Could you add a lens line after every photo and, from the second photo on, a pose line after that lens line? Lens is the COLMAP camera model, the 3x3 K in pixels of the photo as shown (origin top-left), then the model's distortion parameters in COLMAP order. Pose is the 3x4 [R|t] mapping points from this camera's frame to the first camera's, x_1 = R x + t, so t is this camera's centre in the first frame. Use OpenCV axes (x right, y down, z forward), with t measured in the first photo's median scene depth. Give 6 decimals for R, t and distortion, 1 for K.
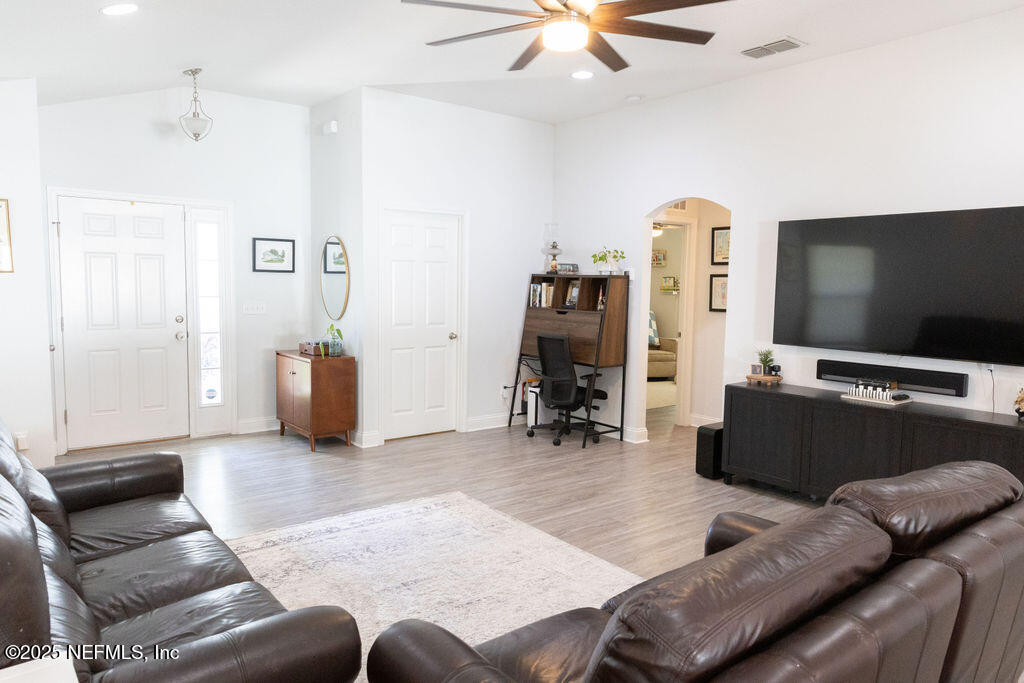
lens RADIAL K [[685.1, 0, 516.2], [0, 685.1, 342.4], [0, 0, 1]] dist [0.013074, -0.003604]
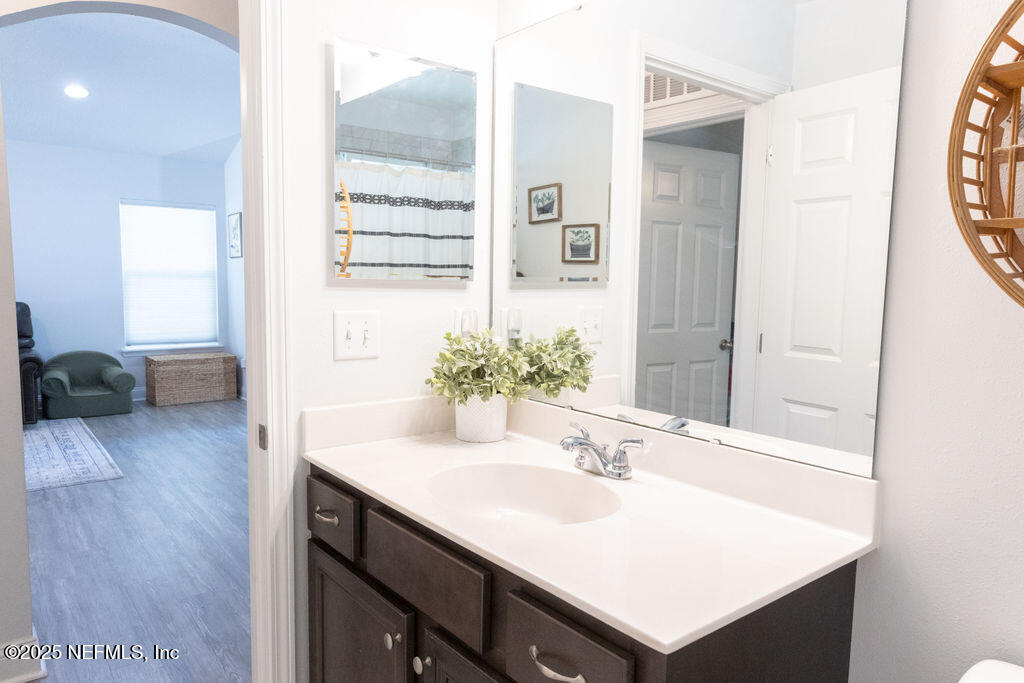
lens RADIAL K [[685.1, 0, 536.7], [0, 685.1, 351.0], [0, 0, 1]] dist [0.013074, -0.003604]
pose [[0.016736, 0.093424, -0.995486, 0.639493], [-0.098303, 0.990955, 0.091346, -0.067353], [0.995016, 0.096331, 0.025768, 1.168752]]
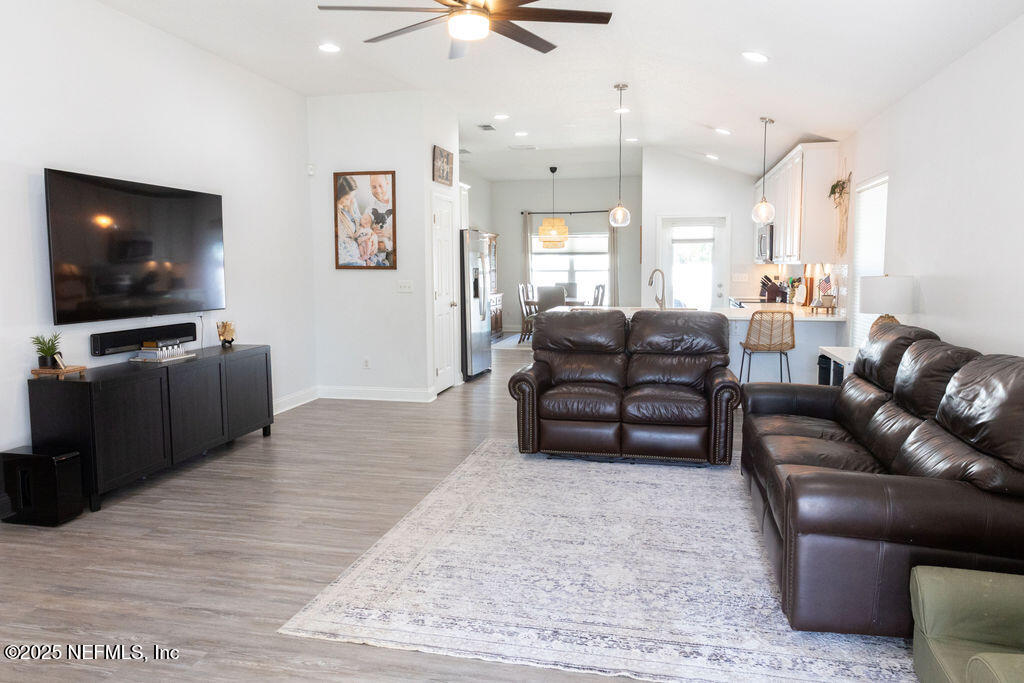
lens RADIAL K [[685.1, 0, 508.8], [0, 685.1, 331.9], [0, 0, 1]] dist [0.013074, -0.003604]
pose [[-0.620453, -0.089148, 0.779161, -0.464633], [0.062788, 0.984682, 0.162661, -0.071487], [-0.781726, 0.149845, -0.605351, 0.890706]]
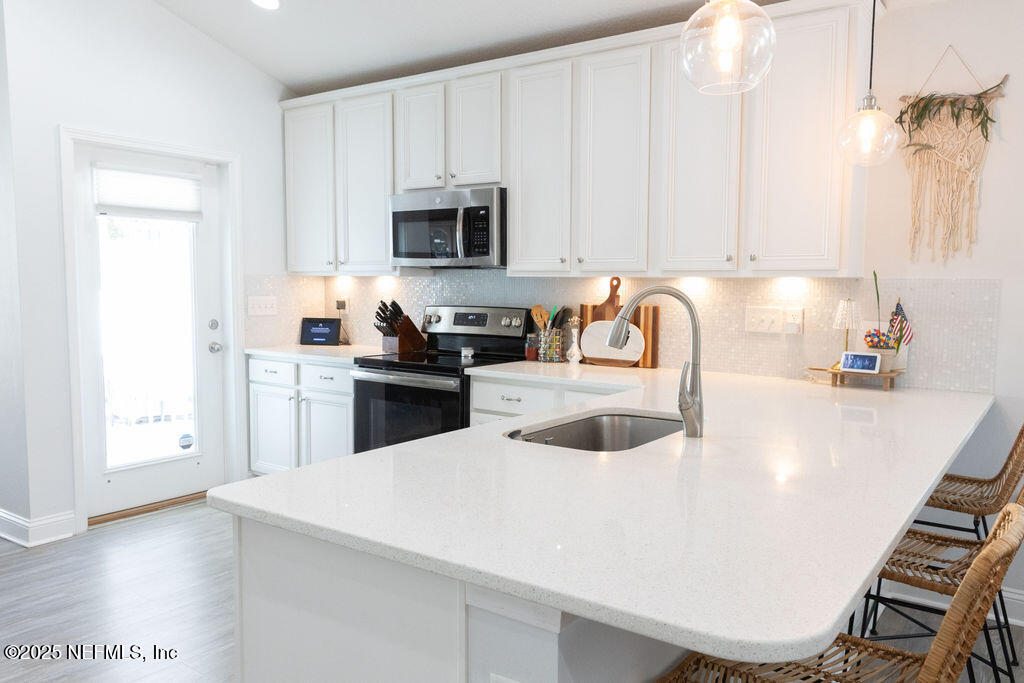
lens RADIAL K [[797.4, 0, 527.8], [0, 797.4, 343.4], [0, 0, 1]] dist [-0.001868, 0.015553]
pose [[-0.963025, -0.002870, -0.269397, 0.428680], [-0.046461, 0.986731, 0.155575, -0.002898], [0.265376, 0.162339, -0.950380, 0.331422]]
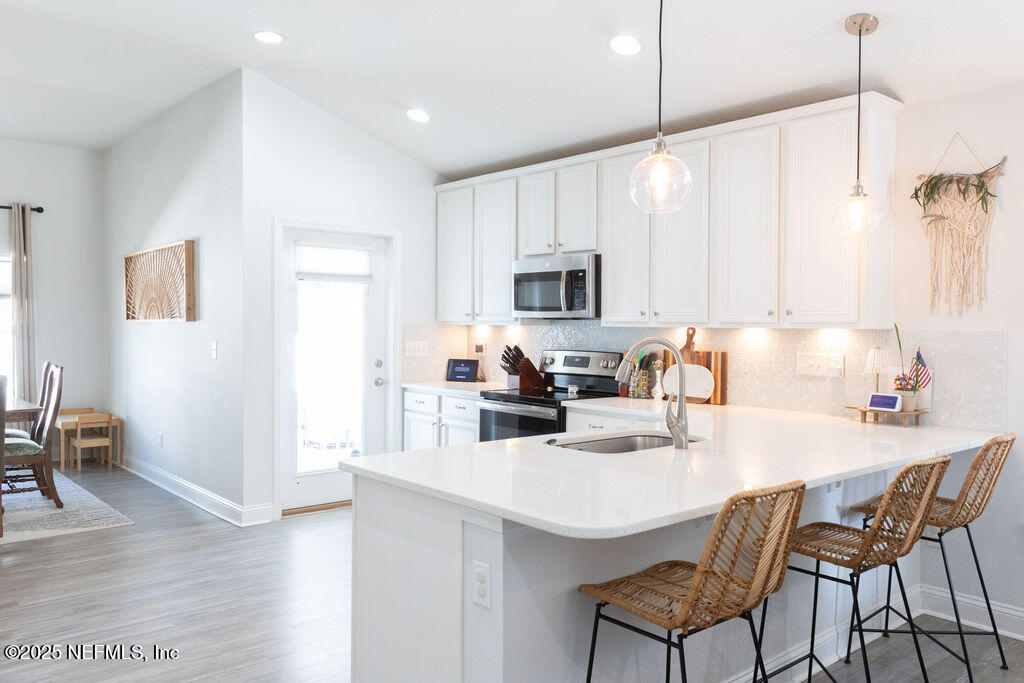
lens RADIAL K [[797.4, 0, 513.1], [0, 797.4, 328.7], [0, 0, 1]] dist [-0.001868, 0.015553]
pose [[-0.999156, -0.024782, -0.032745, 0.380593], [-0.027687, 0.995424, 0.091459, -0.023347], [0.030329, 0.092288, -0.995270, 0.490438]]
